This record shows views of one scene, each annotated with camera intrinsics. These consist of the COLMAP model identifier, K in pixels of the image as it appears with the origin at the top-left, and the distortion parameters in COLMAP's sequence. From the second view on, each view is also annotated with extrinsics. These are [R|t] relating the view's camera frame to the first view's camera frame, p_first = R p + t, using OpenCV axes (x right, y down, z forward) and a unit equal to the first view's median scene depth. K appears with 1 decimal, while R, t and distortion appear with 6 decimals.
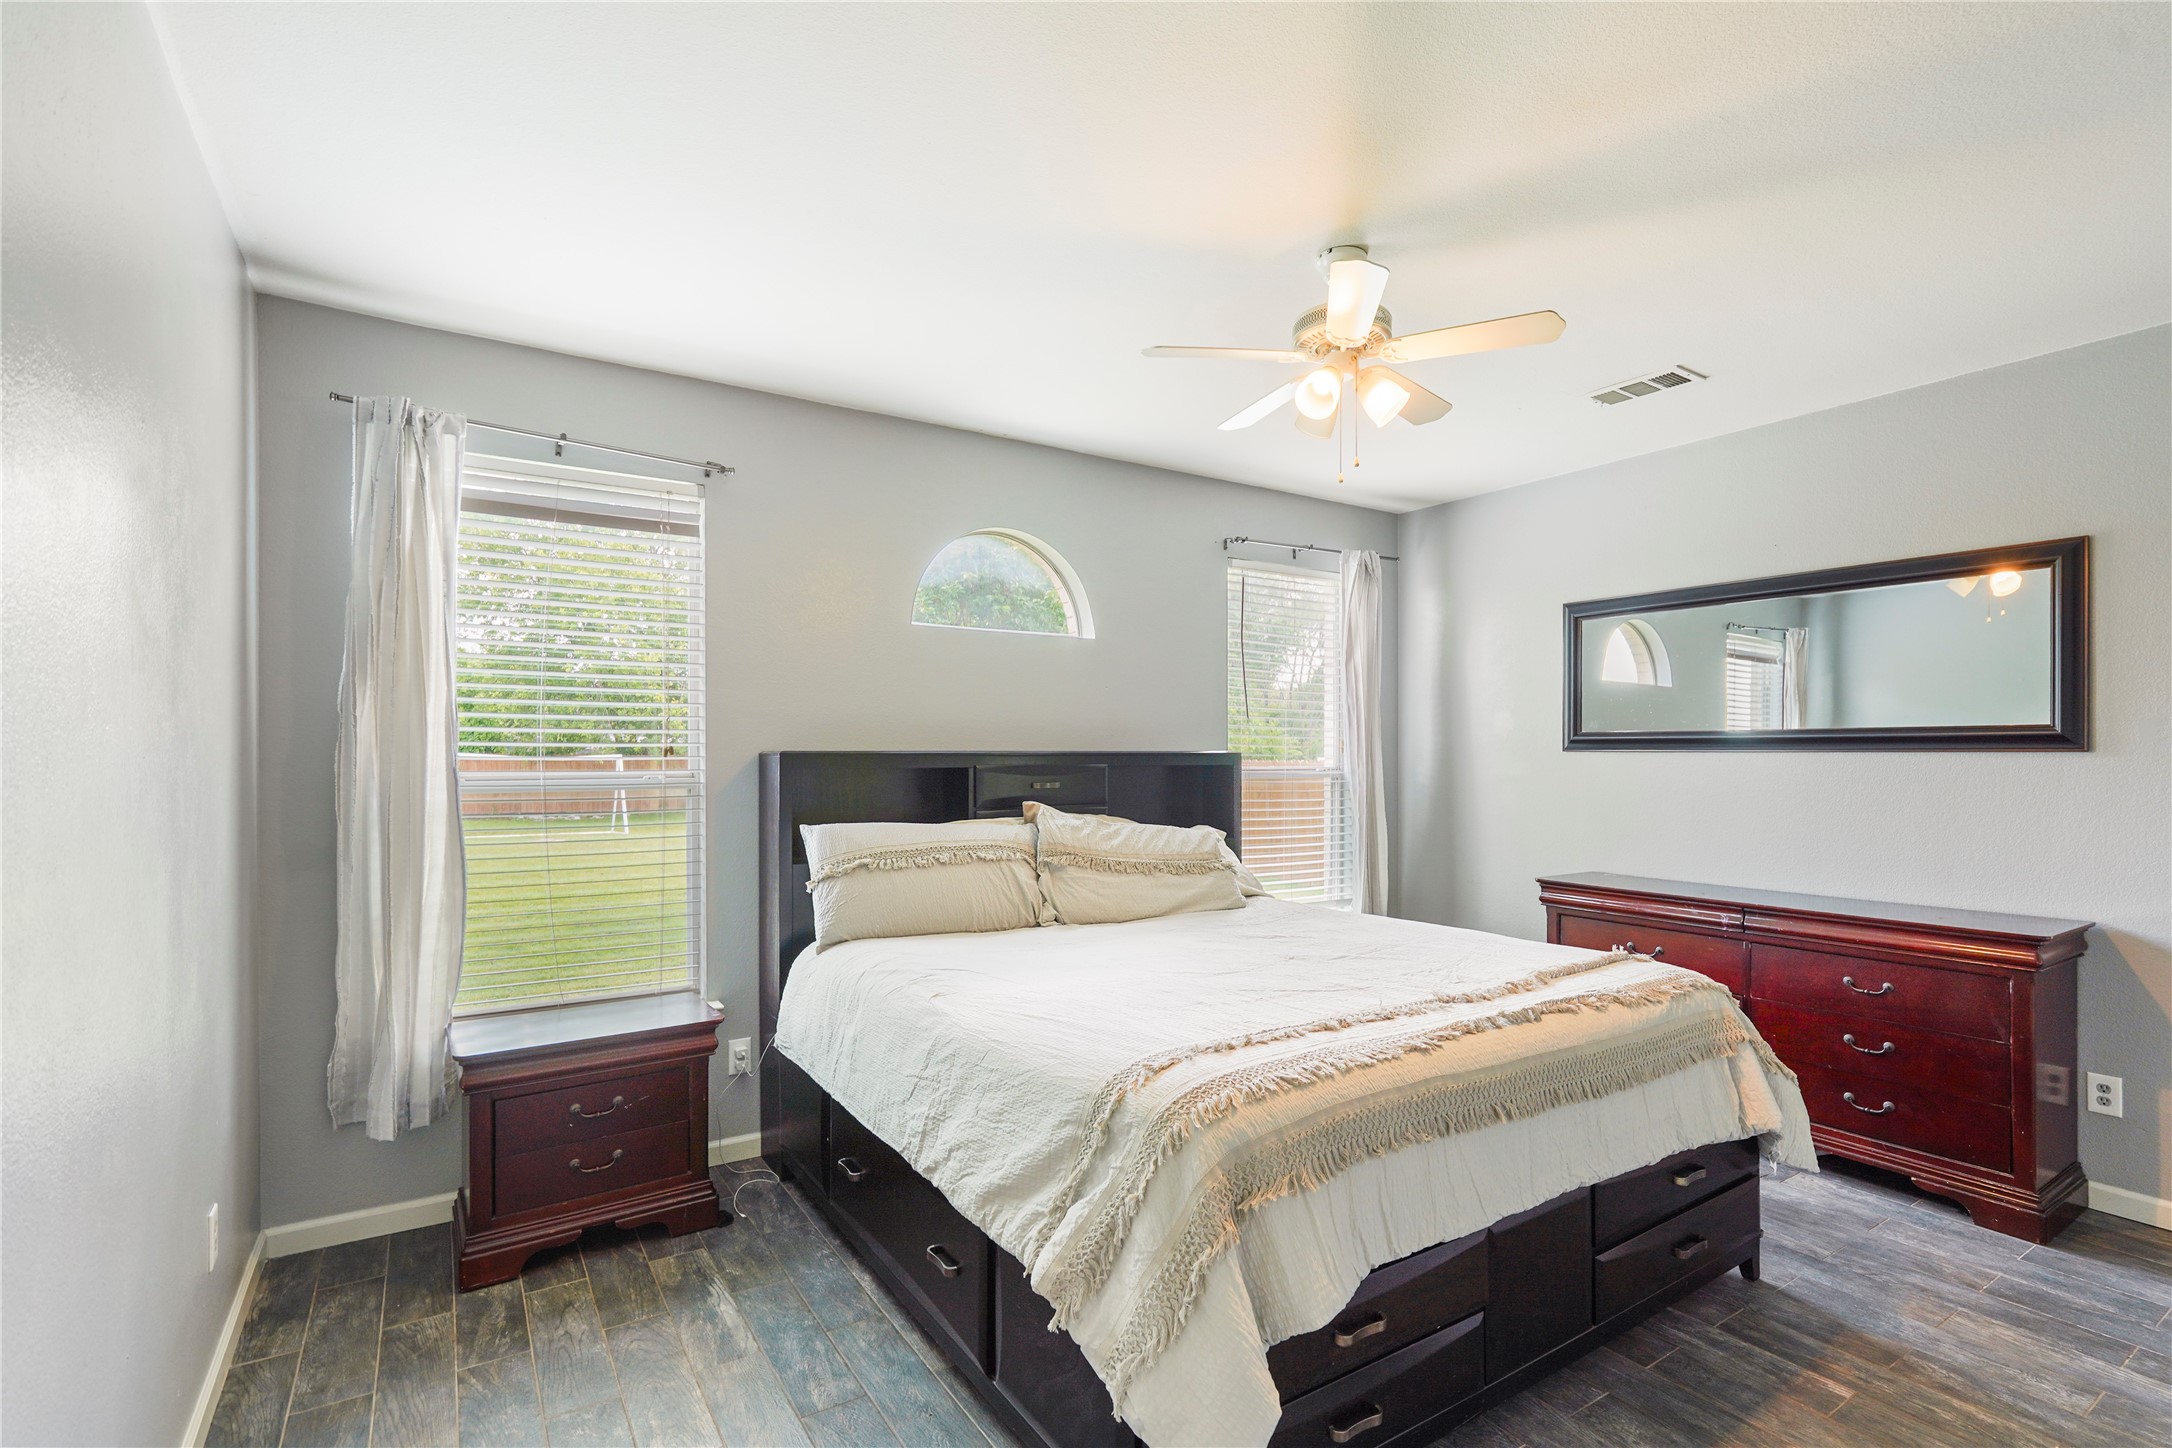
lens RADIAL K [[988.3, 0, 1093.7], [0, 988.3, 741.2], [0, 0, 1]] dist [-0.014227, 0.001646]
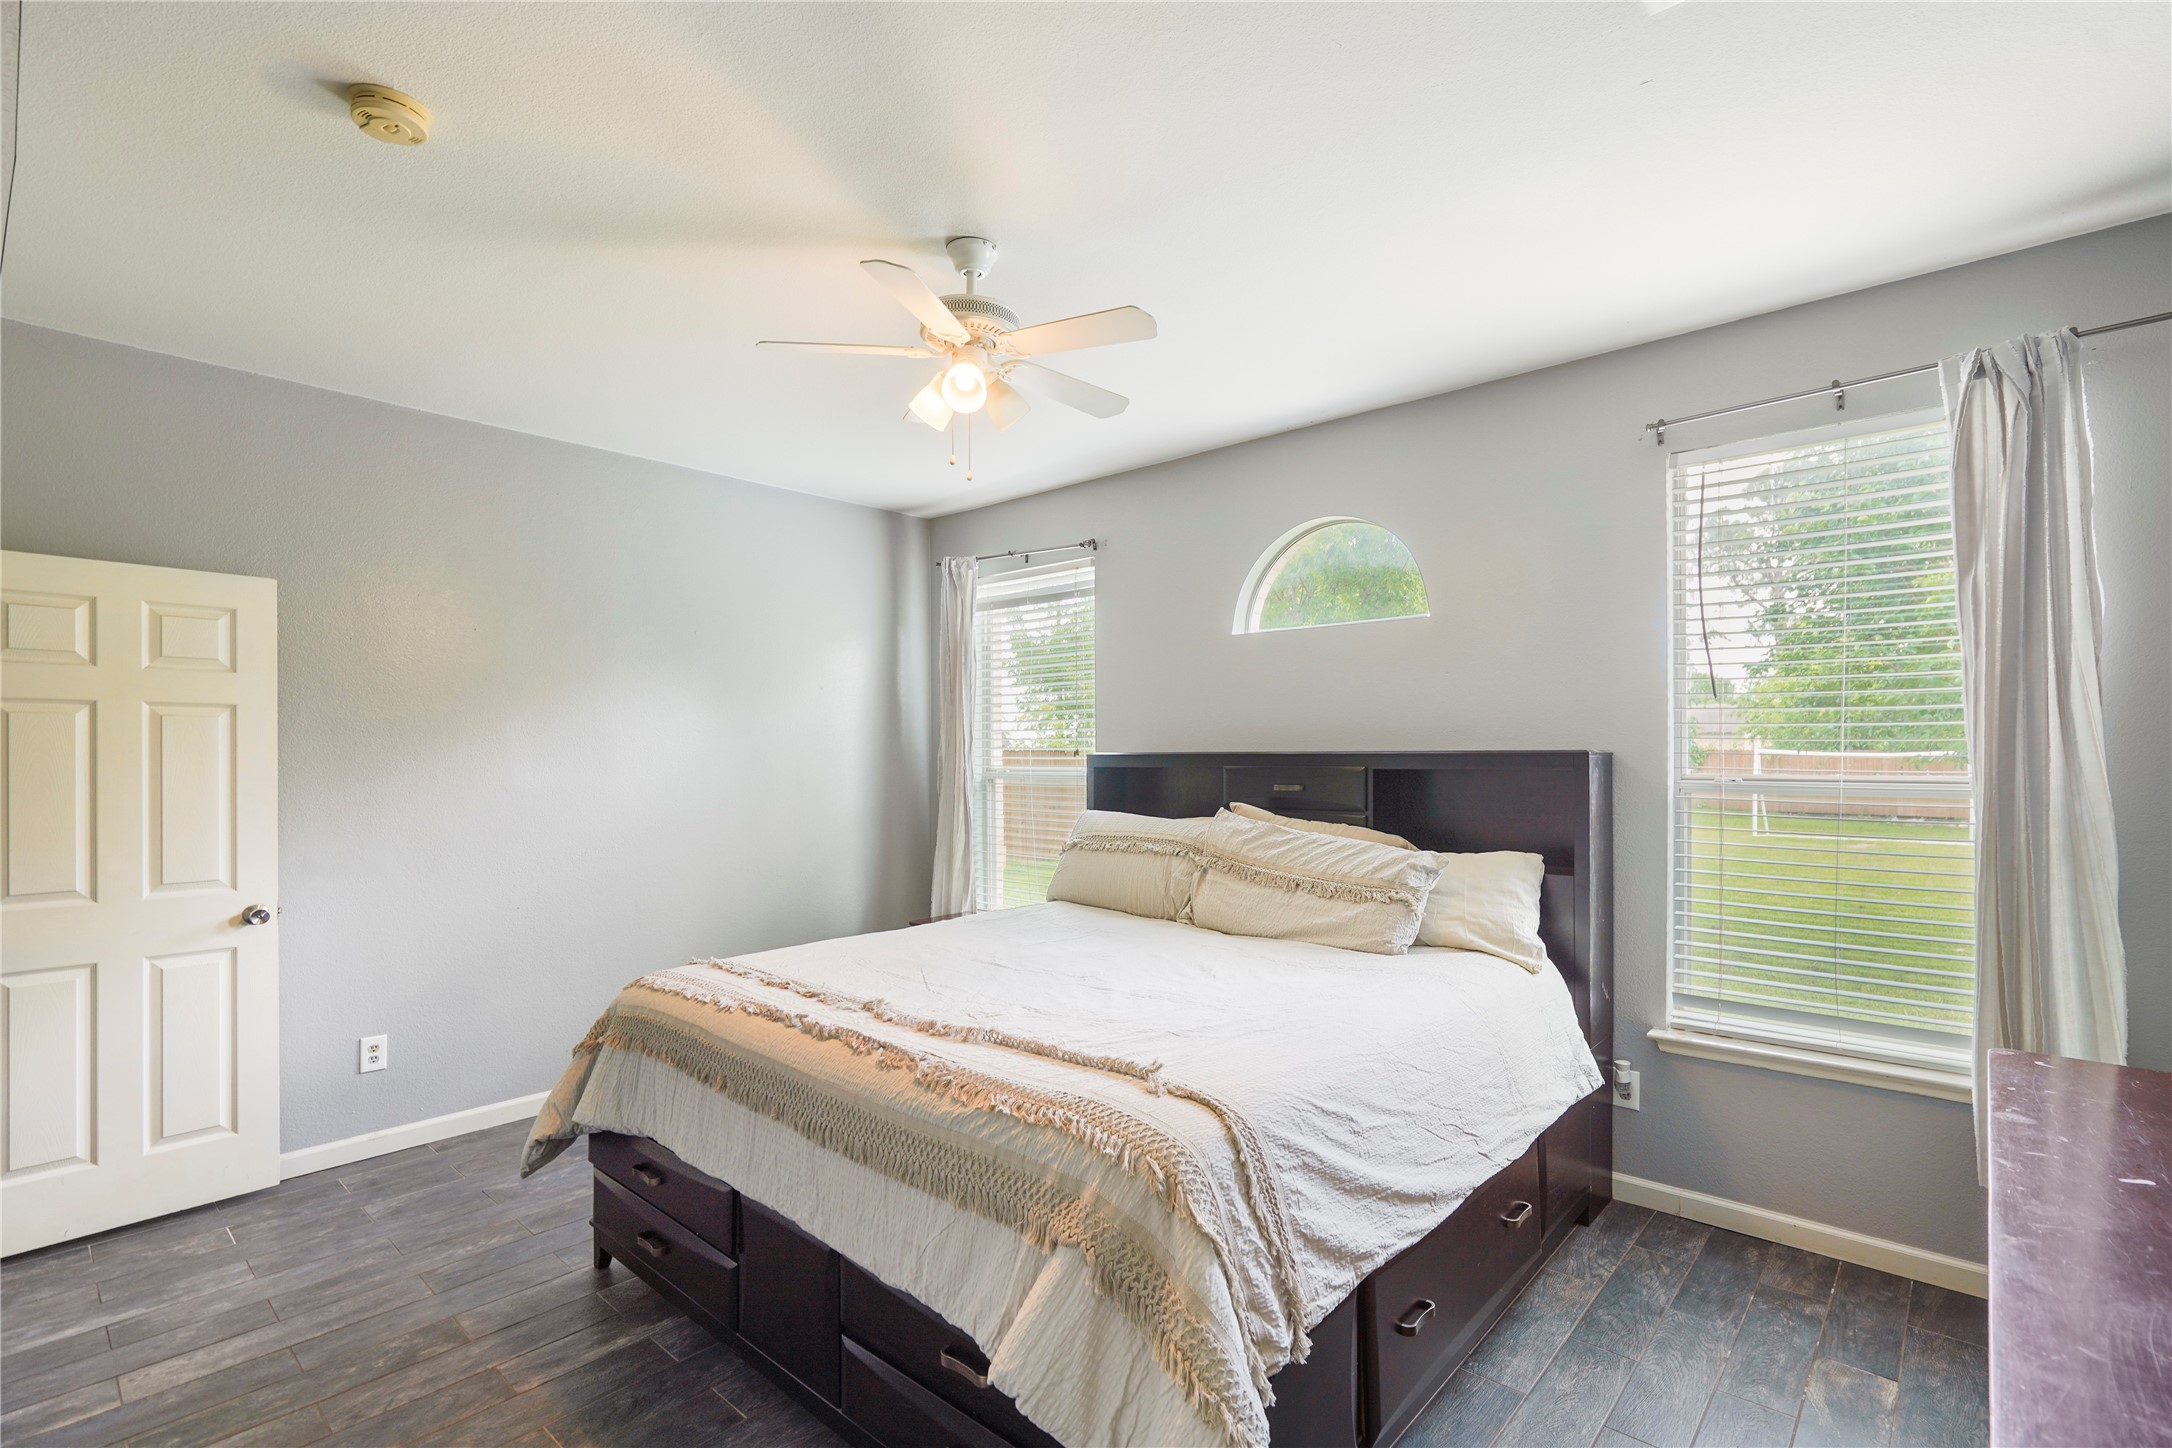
lens RADIAL K [[988.3, 0, 1100.0], [0, 988.3, 740.1], [0, 0, 1]] dist [-0.014227, 0.001646]
pose [[0.274053, -0.014287, -0.961608, 0.925821], [0.016119, 0.999817, -0.010261, 0.006368], [0.961579, -0.012688, 0.274233, 0.643104]]
